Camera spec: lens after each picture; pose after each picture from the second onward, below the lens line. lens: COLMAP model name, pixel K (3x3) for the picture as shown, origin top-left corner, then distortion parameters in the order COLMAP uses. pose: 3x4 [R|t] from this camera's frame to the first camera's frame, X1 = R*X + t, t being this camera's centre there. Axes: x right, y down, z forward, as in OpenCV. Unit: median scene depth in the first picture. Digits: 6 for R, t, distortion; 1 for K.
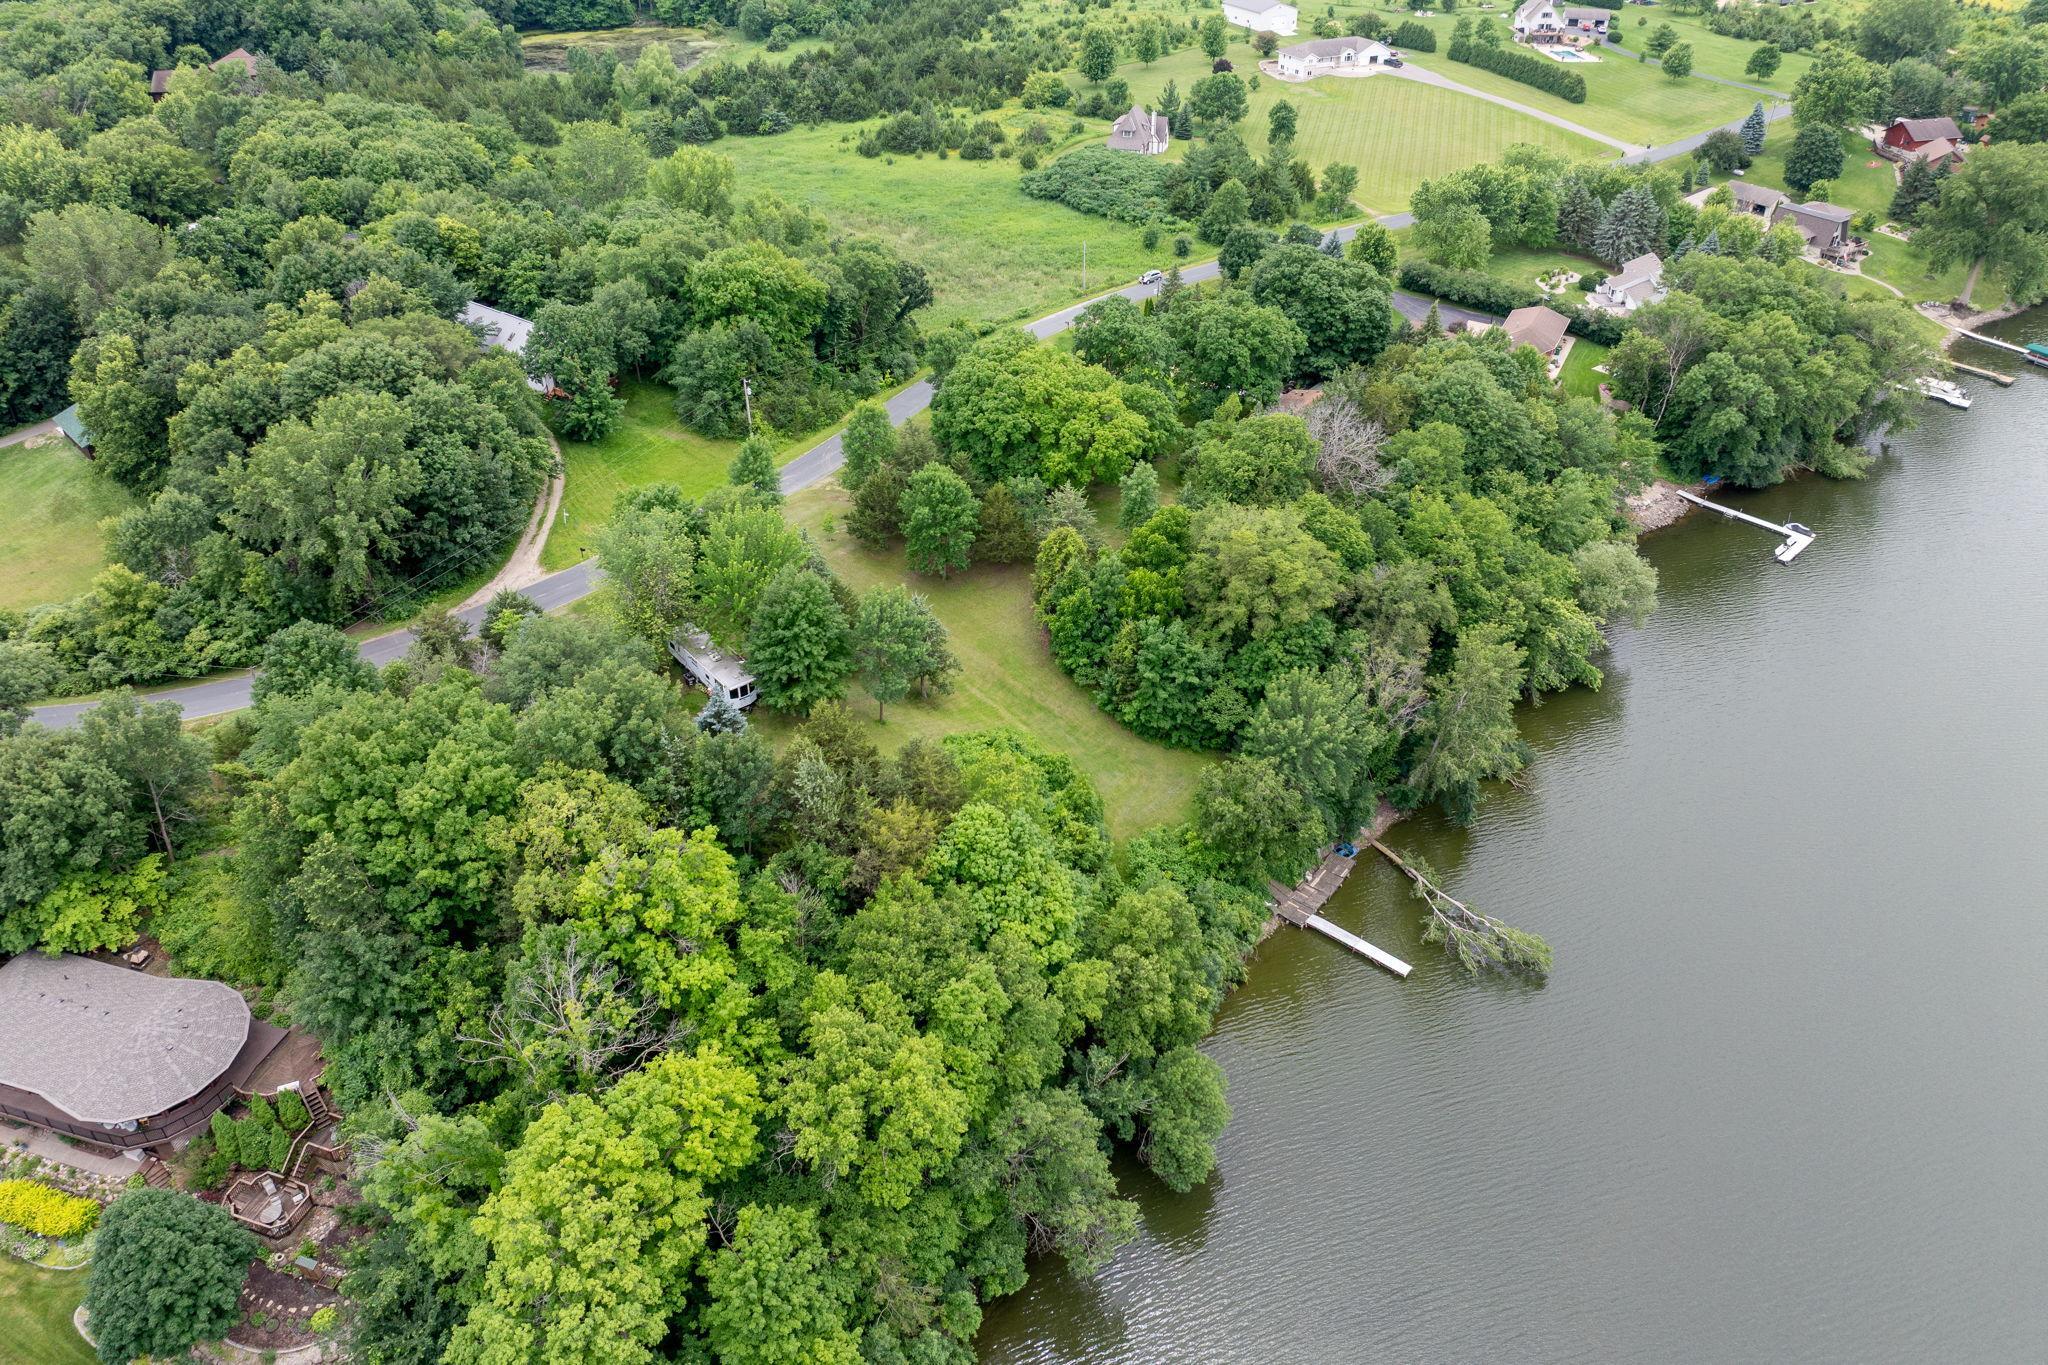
lens RADIAL K [[1448.9, 0, 1032.6], [0, 1448.9, 588.4], [0, 0, 1]] dist [-0.042480, 0.007438]
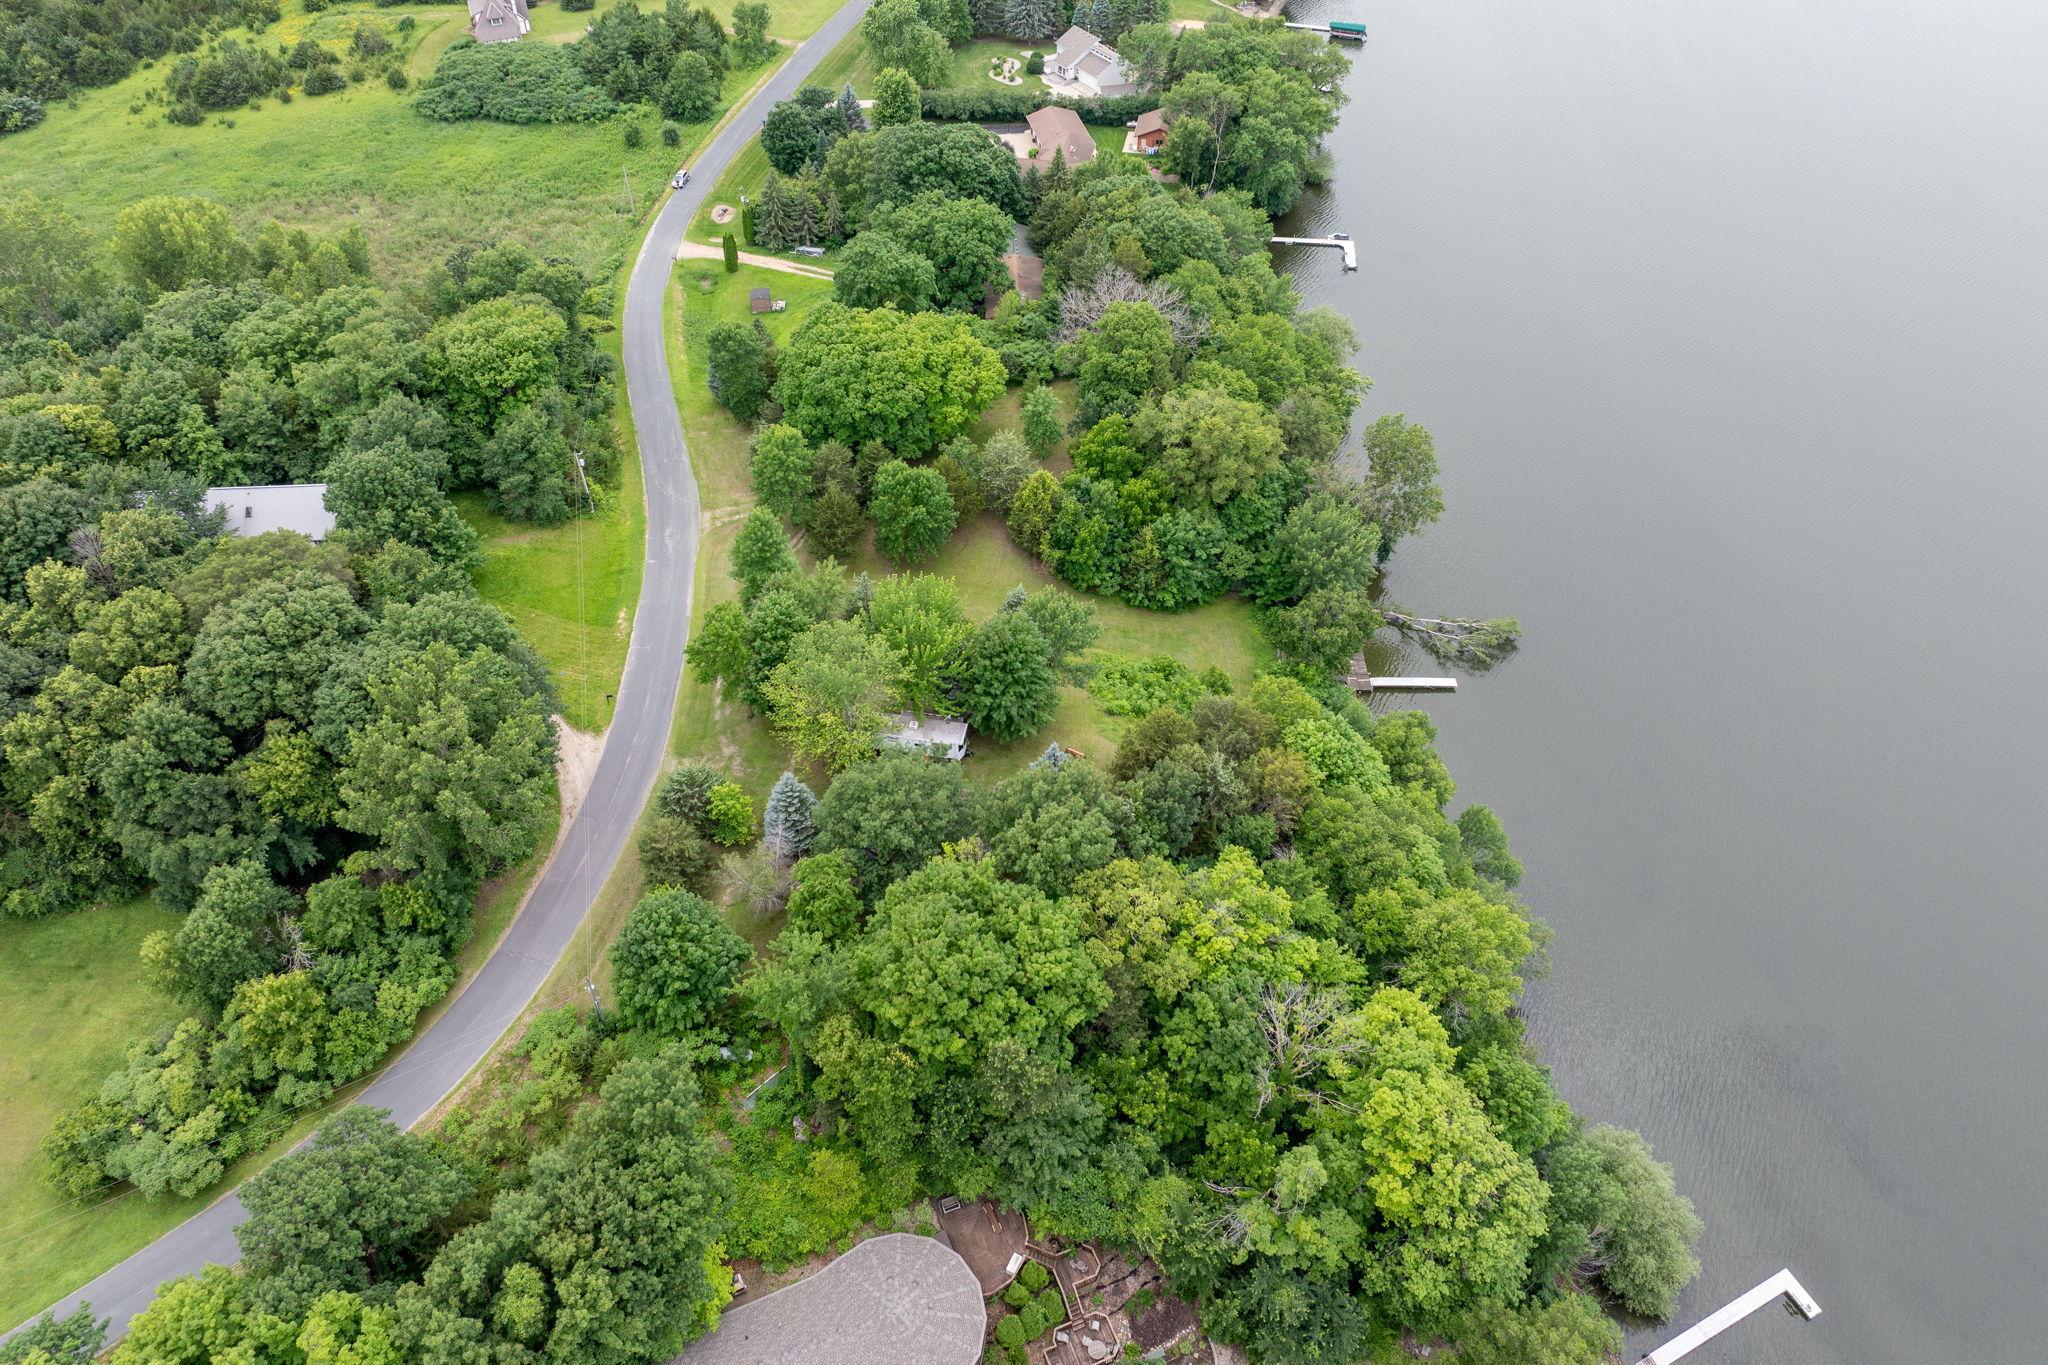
lens RADIAL K [[1443.1, 0, 1031.2], [0, 1443.1, 592.5], [0, 0, 1]] dist [-0.035818, -0.003742]
pose [[0.765773, -0.434673, 0.473974, -0.436204], [0.336643, 0.898894, 0.280465, -0.216806], [-0.547963, -0.055212, 0.834678, 0.067213]]
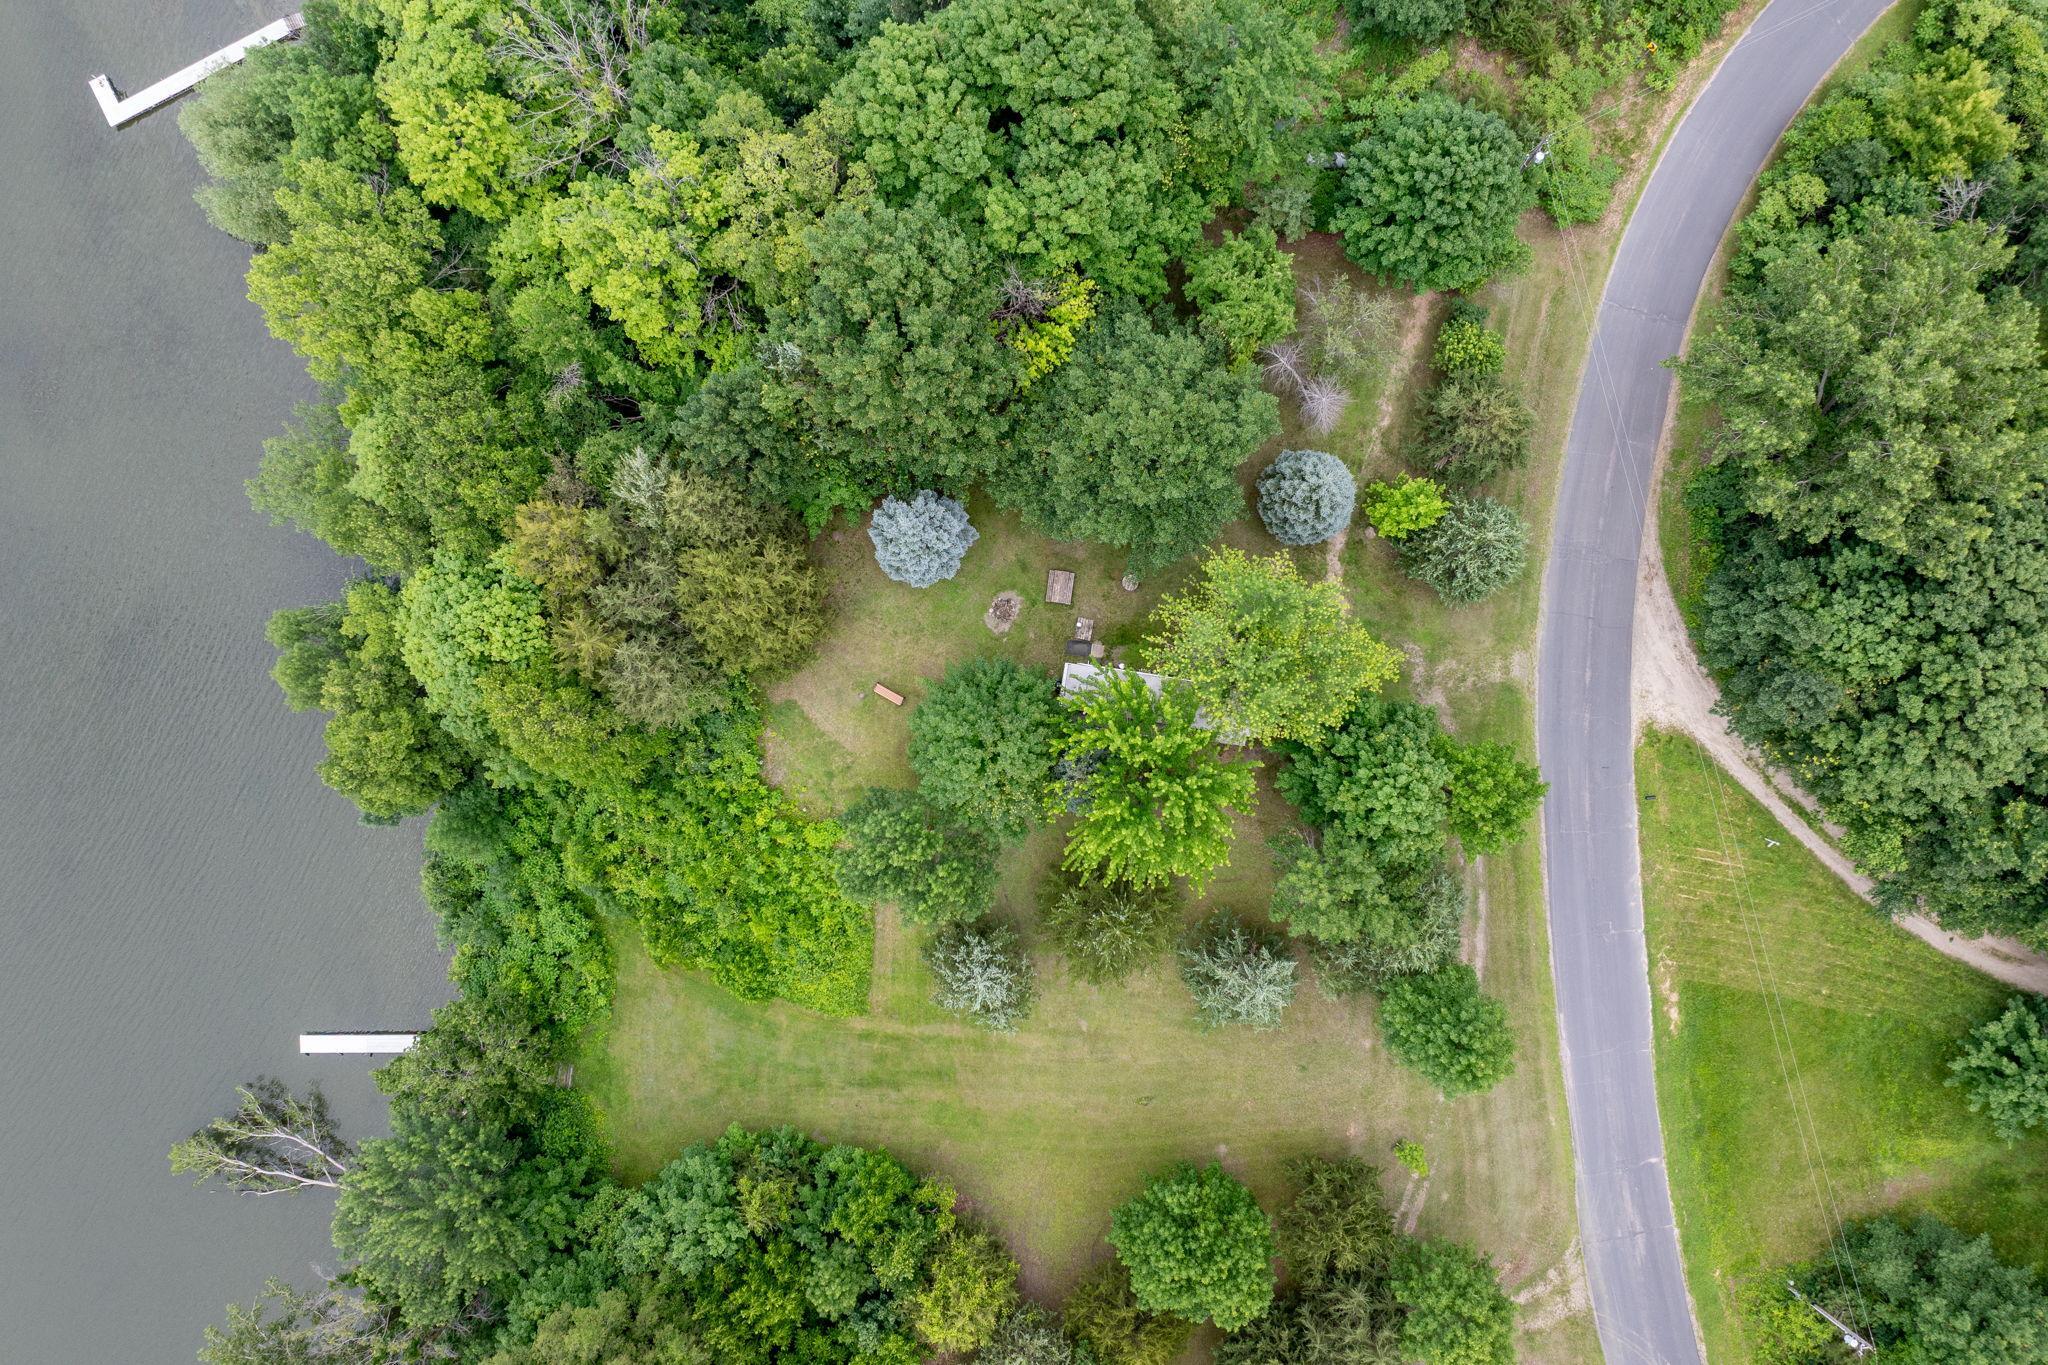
lens RADIAL K [[1448.9, 0, 1032.6], [0, 1448.9, 588.4], [0, 0, 1]] dist [-0.042480, 0.007438]
pose [[-0.748950, 0.662624, 0.001845, -0.157583], [-0.340506, -0.387252, 0.856792, -0.336430], [0.568445, 0.641066, 0.515659, 0.435713]]
